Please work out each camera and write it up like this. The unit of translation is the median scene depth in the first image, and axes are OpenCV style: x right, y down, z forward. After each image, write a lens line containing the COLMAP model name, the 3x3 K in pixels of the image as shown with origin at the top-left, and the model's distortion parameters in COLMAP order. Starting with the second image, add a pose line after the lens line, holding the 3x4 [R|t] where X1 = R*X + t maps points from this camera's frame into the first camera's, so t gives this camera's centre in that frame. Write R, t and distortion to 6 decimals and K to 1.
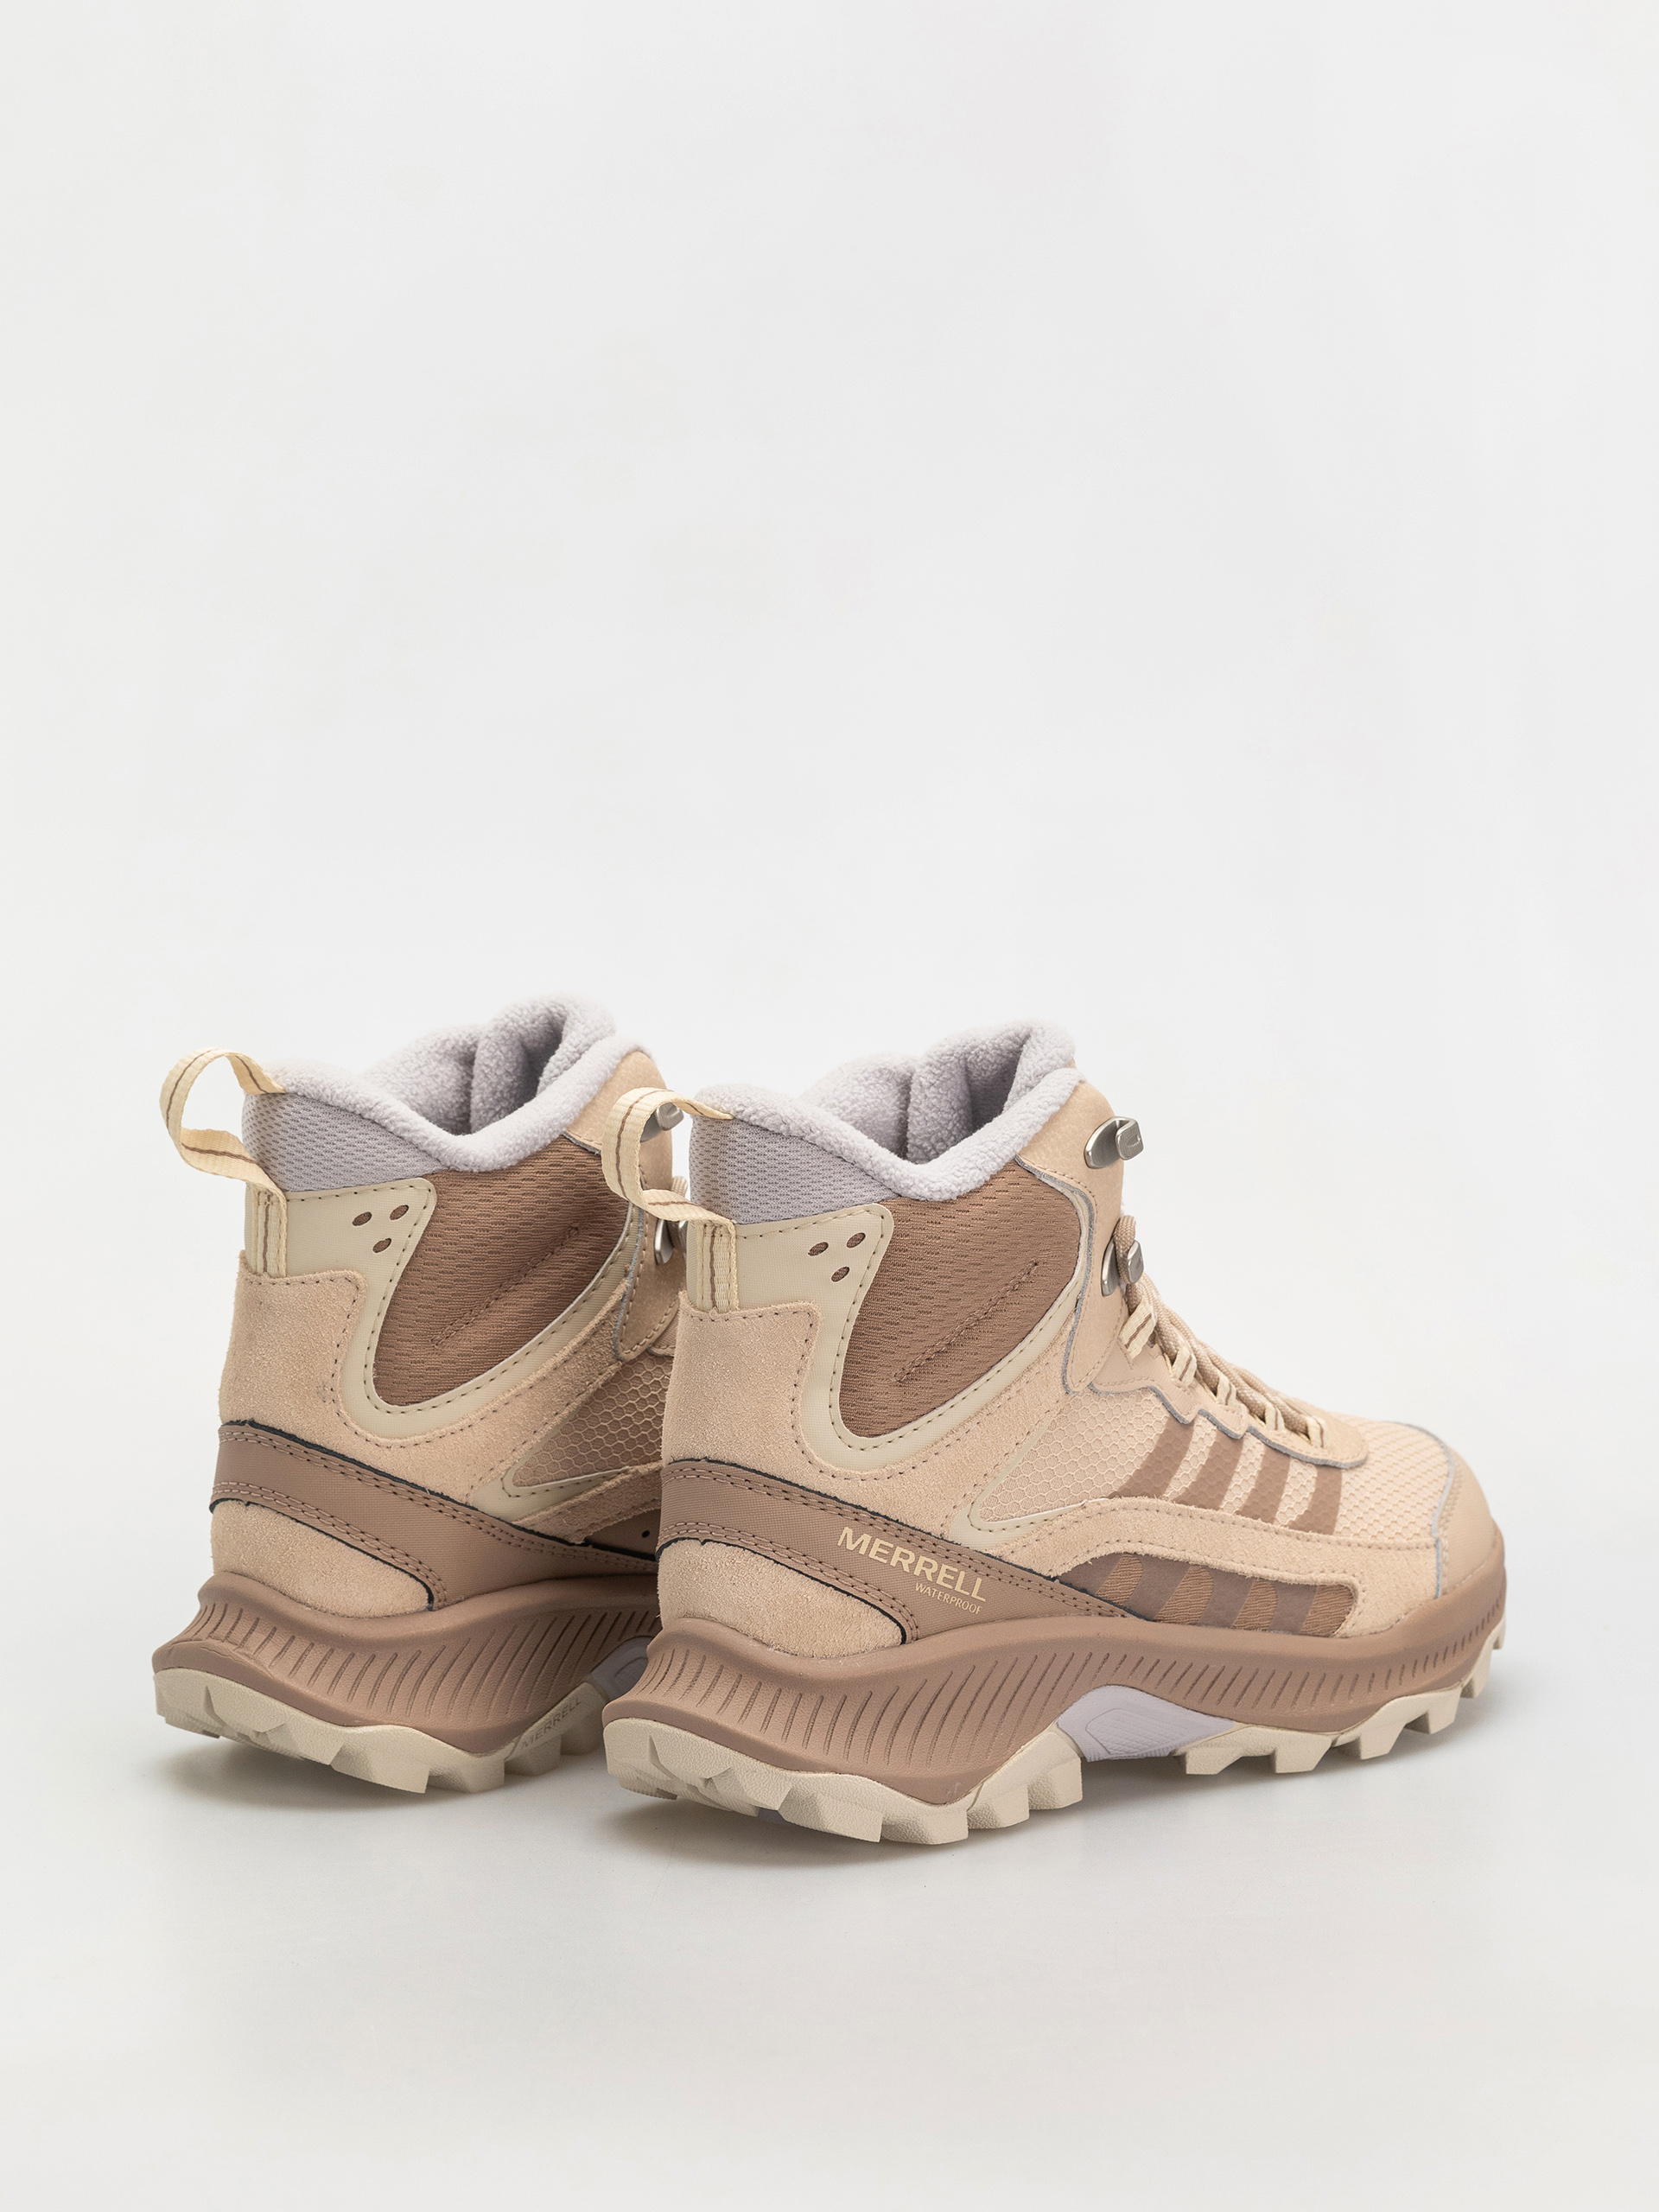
lens RADIAL K [[5289.6, 0, 829.5], [0, 5289.6, 1106.0], [0, 0, 1]] dist [-0.242792, 0.092241]
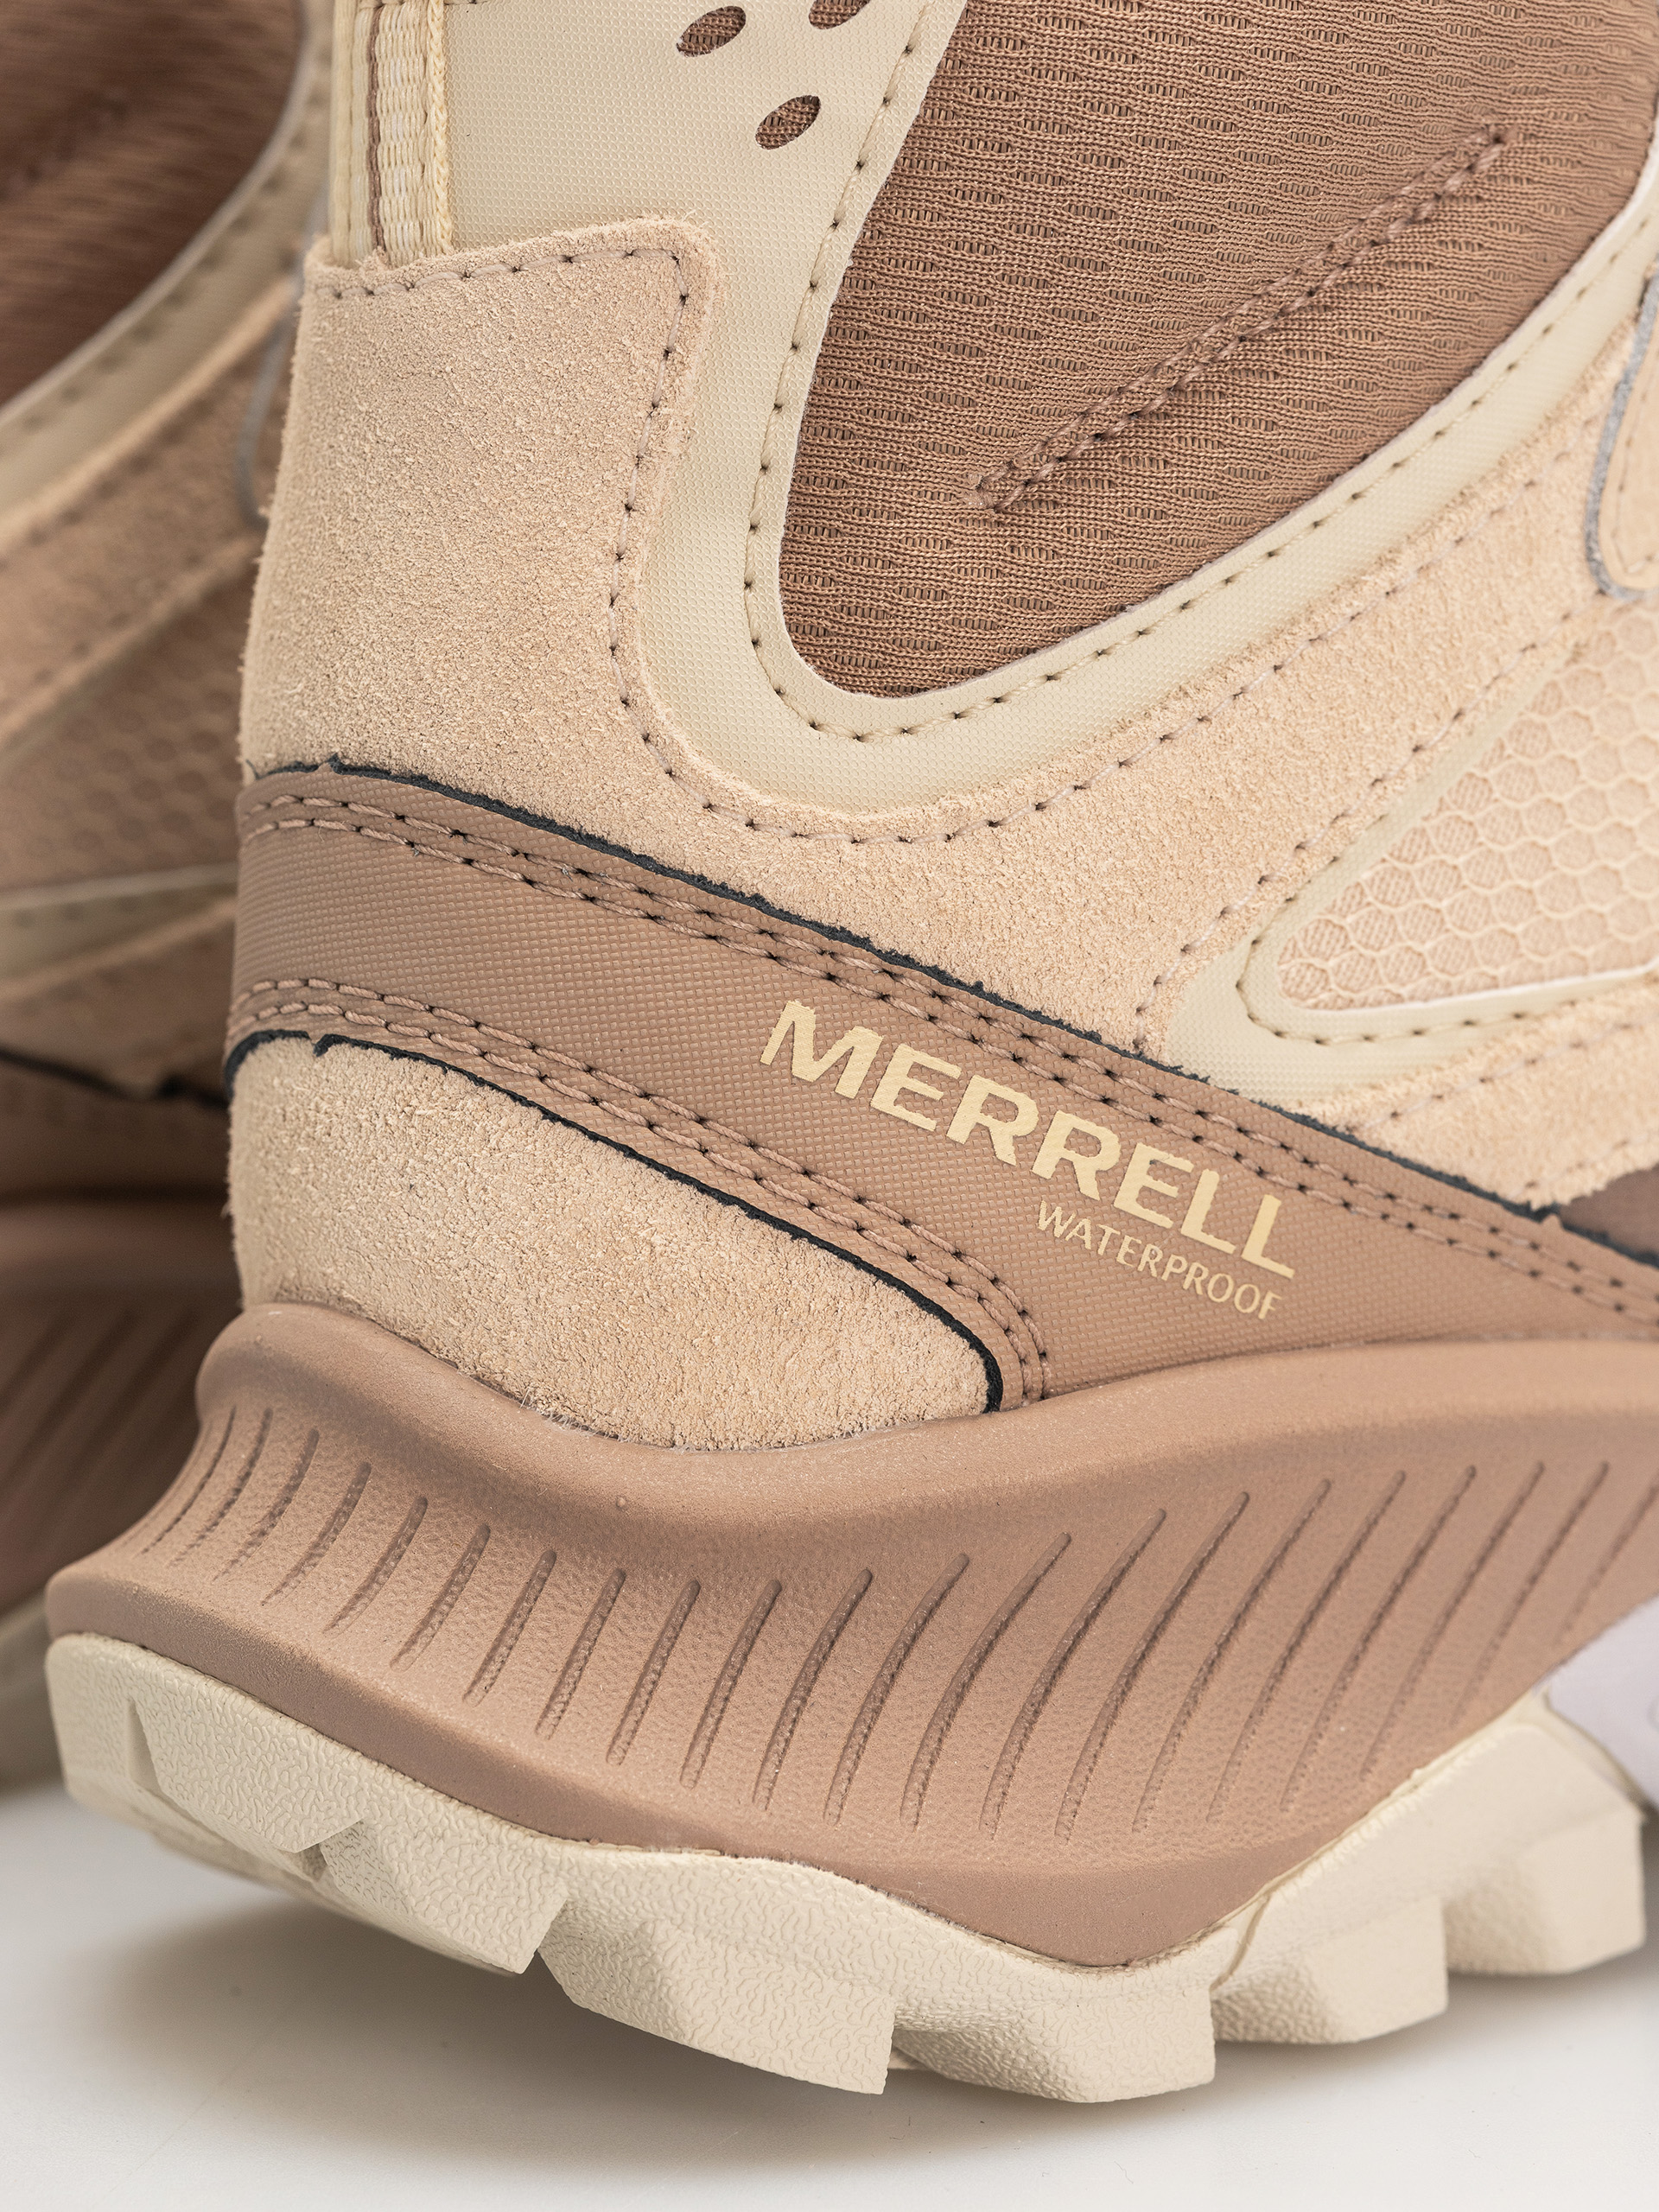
lens RADIAL K [[6254.0, 0, 829.5], [0, 6254.0, 1106.0], [0, 0, 1]] dist [0.079408, 0.174079]
pose [[0.990604, 0.023295, -0.134763, 0.051261], [-0.017037, 0.998731, 0.047404, 0.068800], [0.135696, -0.044662, 0.989743, 0.656538]]
